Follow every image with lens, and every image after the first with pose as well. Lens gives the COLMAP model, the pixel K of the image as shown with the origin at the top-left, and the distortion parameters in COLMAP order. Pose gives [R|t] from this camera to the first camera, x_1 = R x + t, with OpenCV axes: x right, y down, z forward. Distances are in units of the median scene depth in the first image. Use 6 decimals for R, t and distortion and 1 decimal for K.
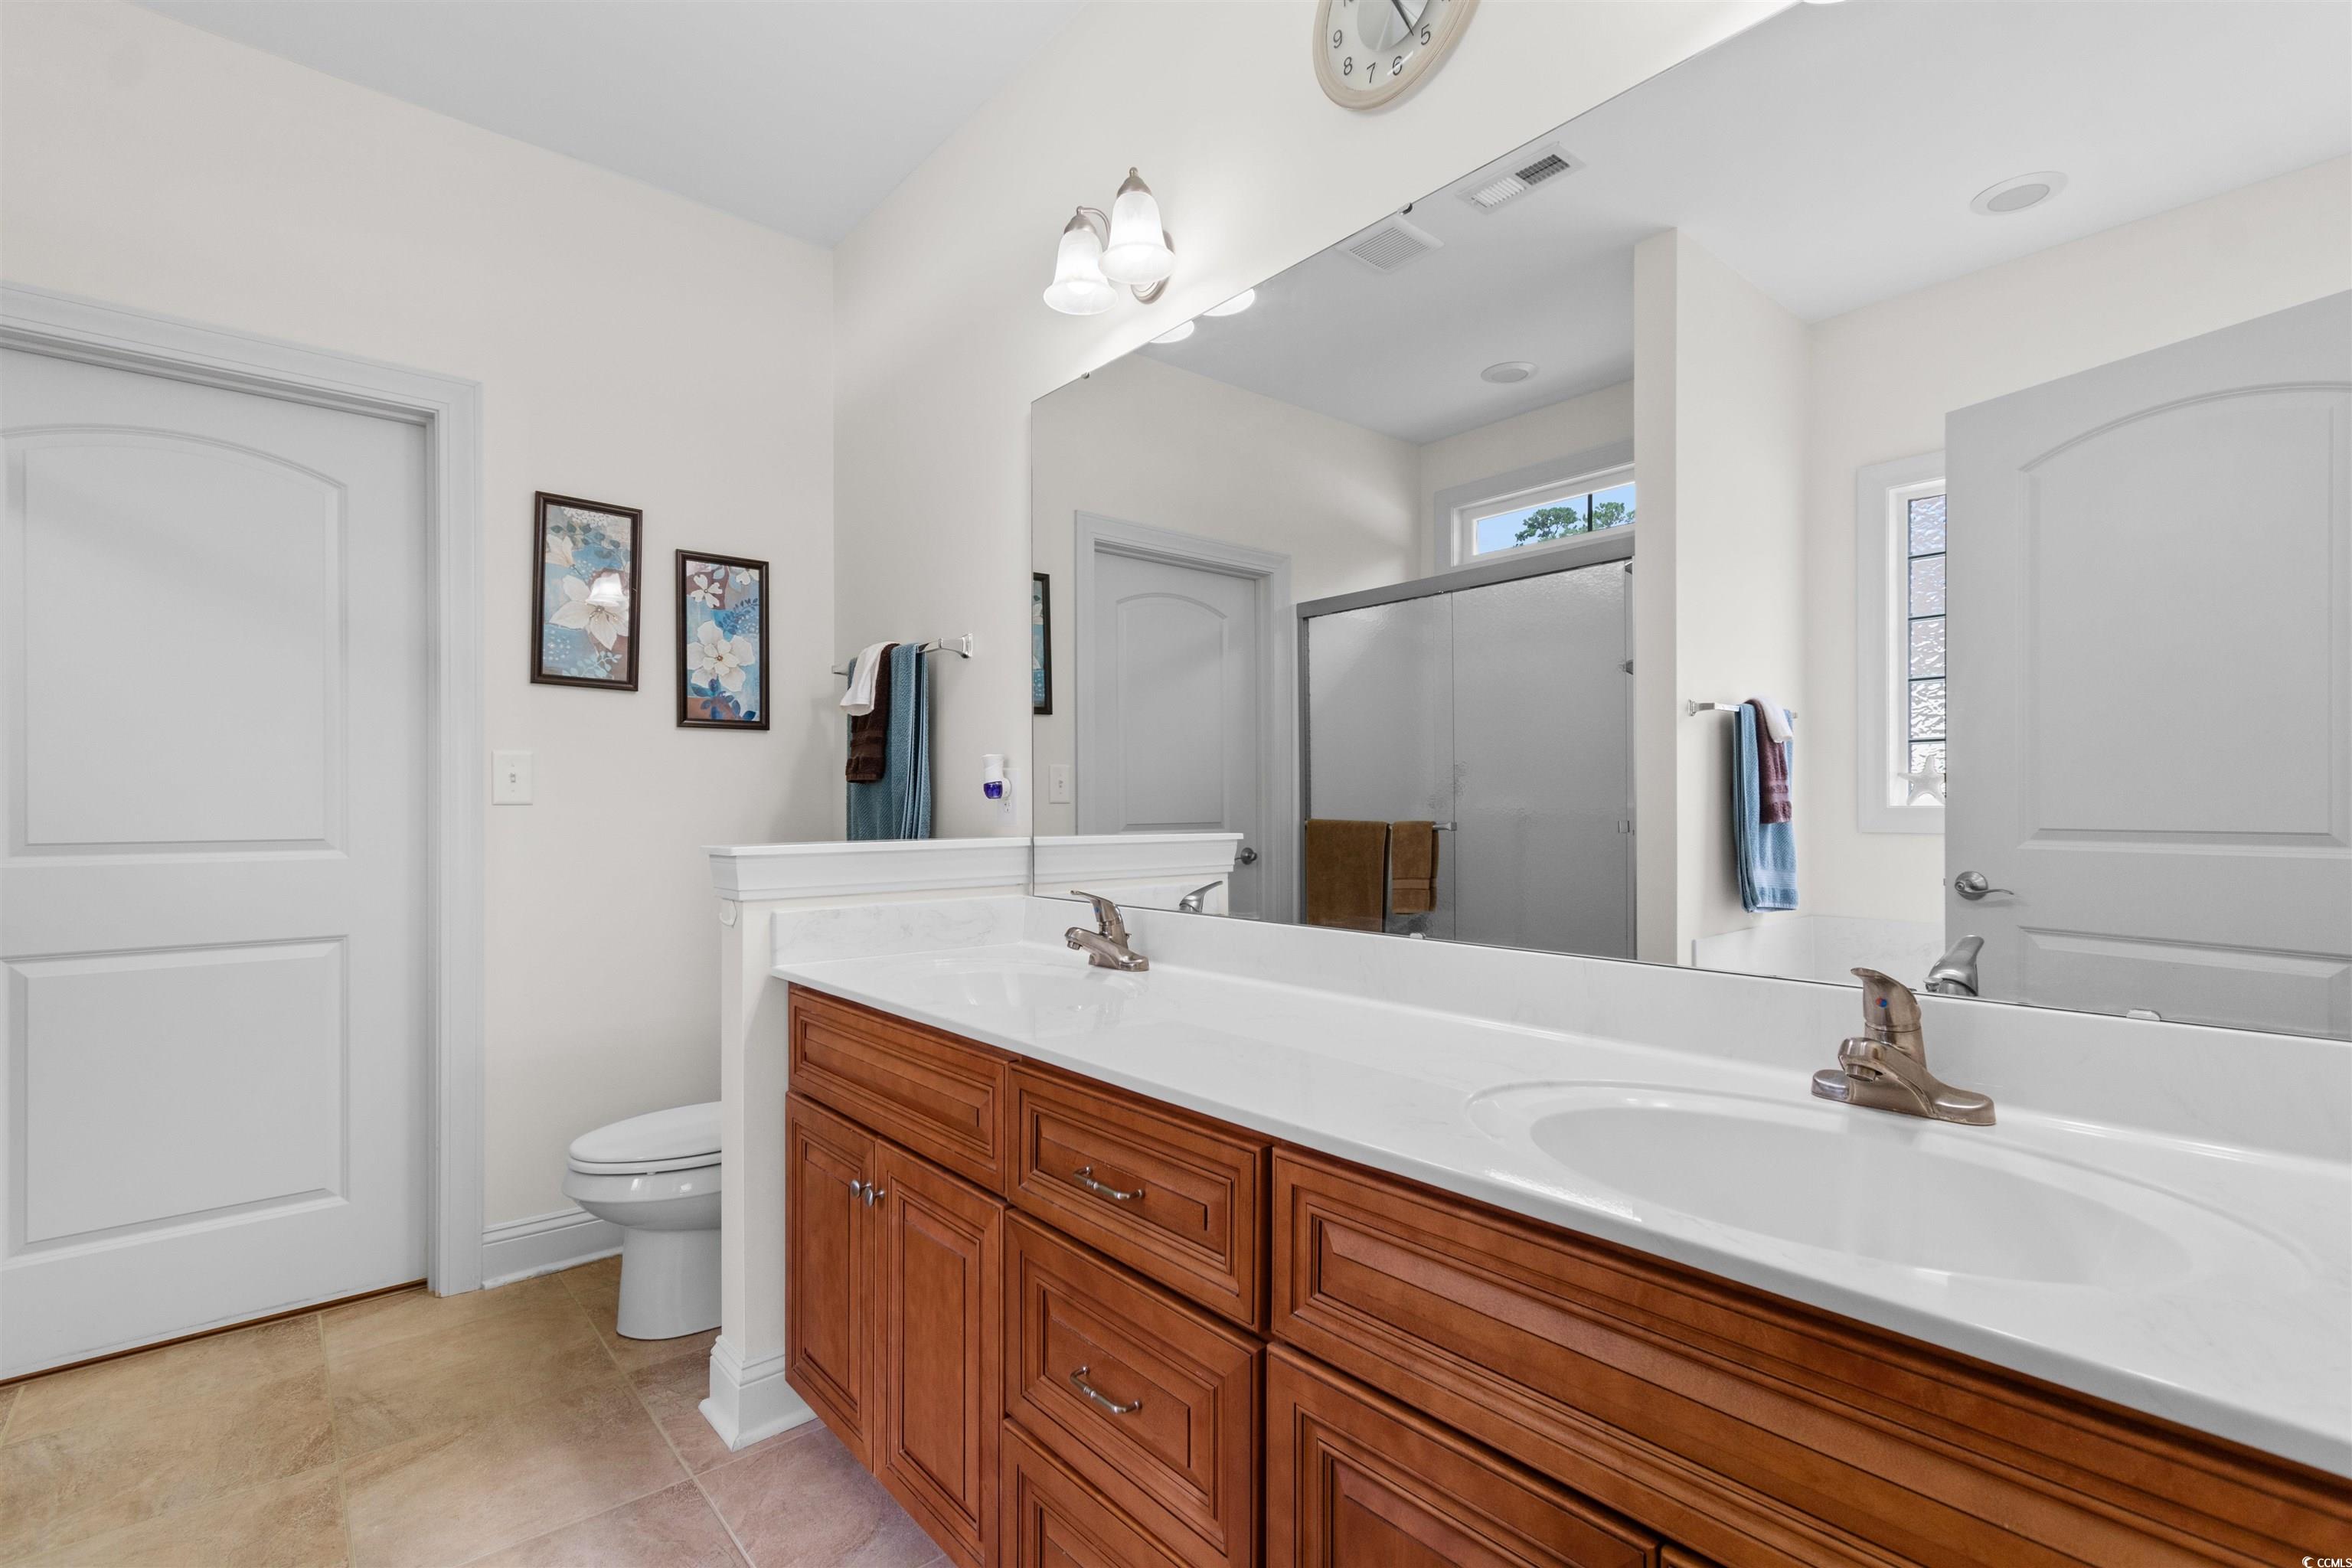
lens RADIAL K [[1047.5, 0, 1162.9], [0, 1047.5, 790.3], [0, 0, 1]] dist [0.001931, -0.000885]
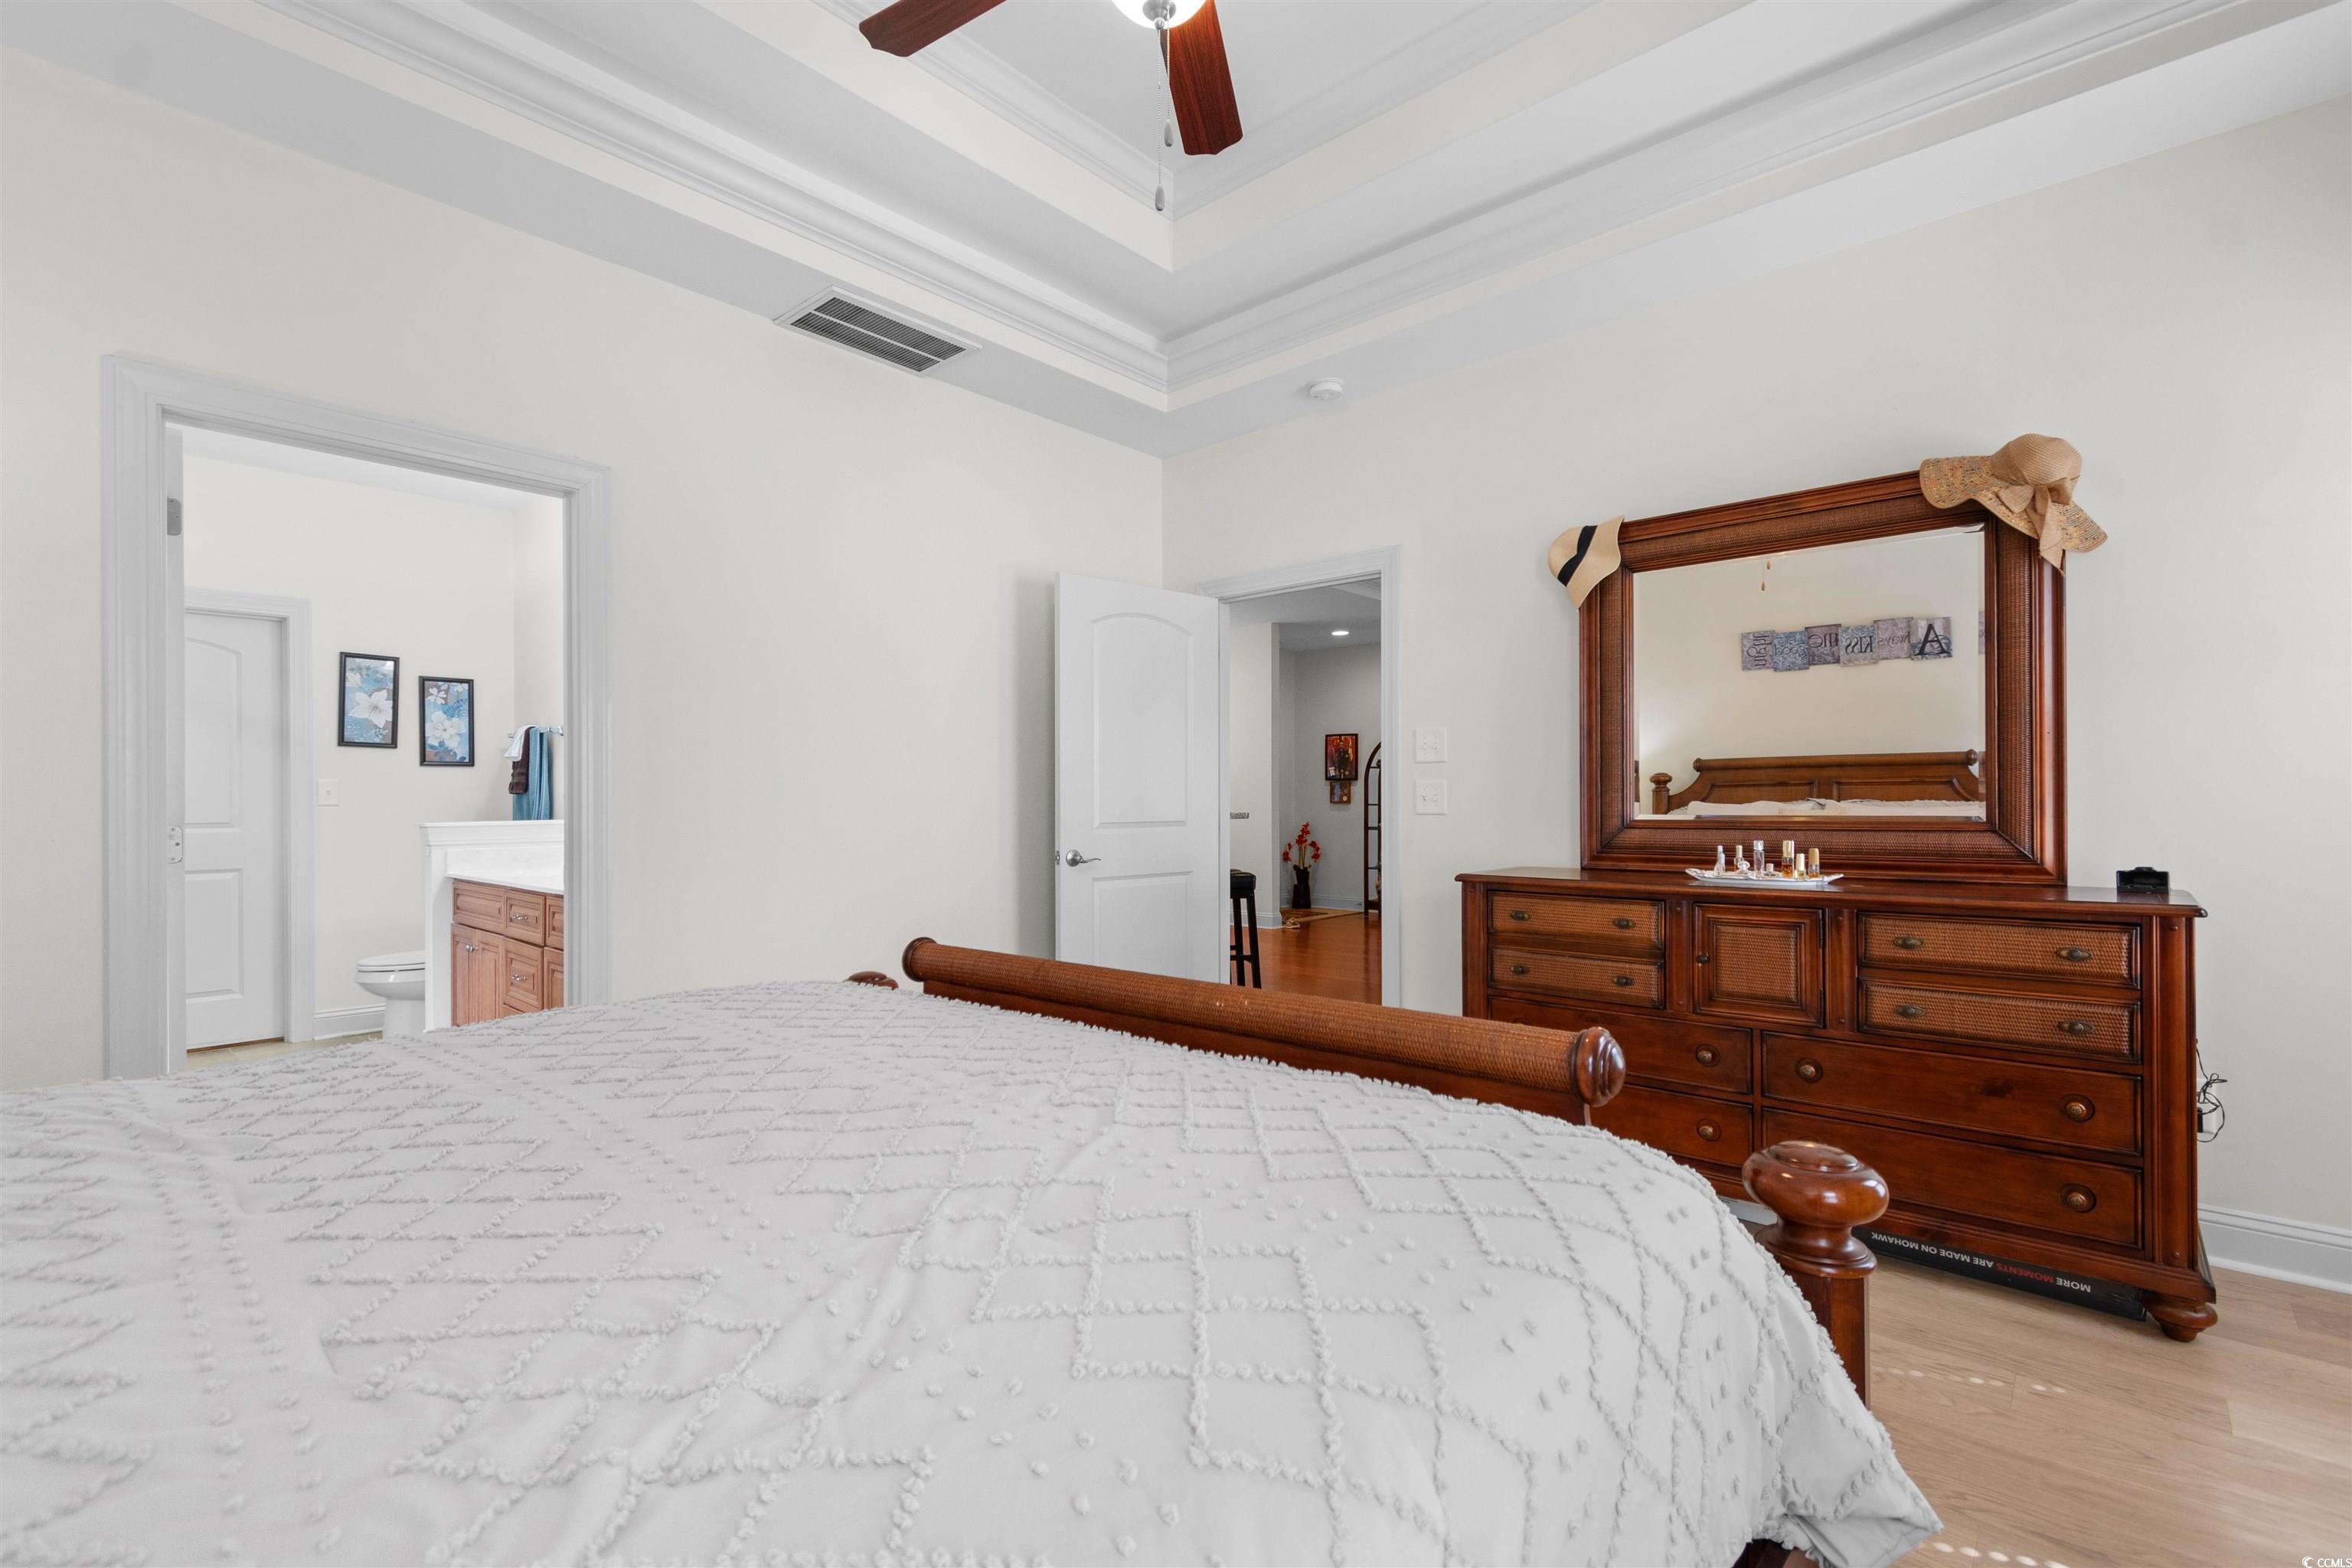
lens RADIAL K [[1047.5, 0, 1194.7], [0, 1047.5, 790.4], [0, 0, 1]] dist [0.001931, -0.000885]
pose [[0.991421, -0.002298, 0.130686, 0.756242], [0.001715, 0.999988, 0.004580, -0.021168], [-0.130695, -0.004316, 0.991413, -1.199164]]
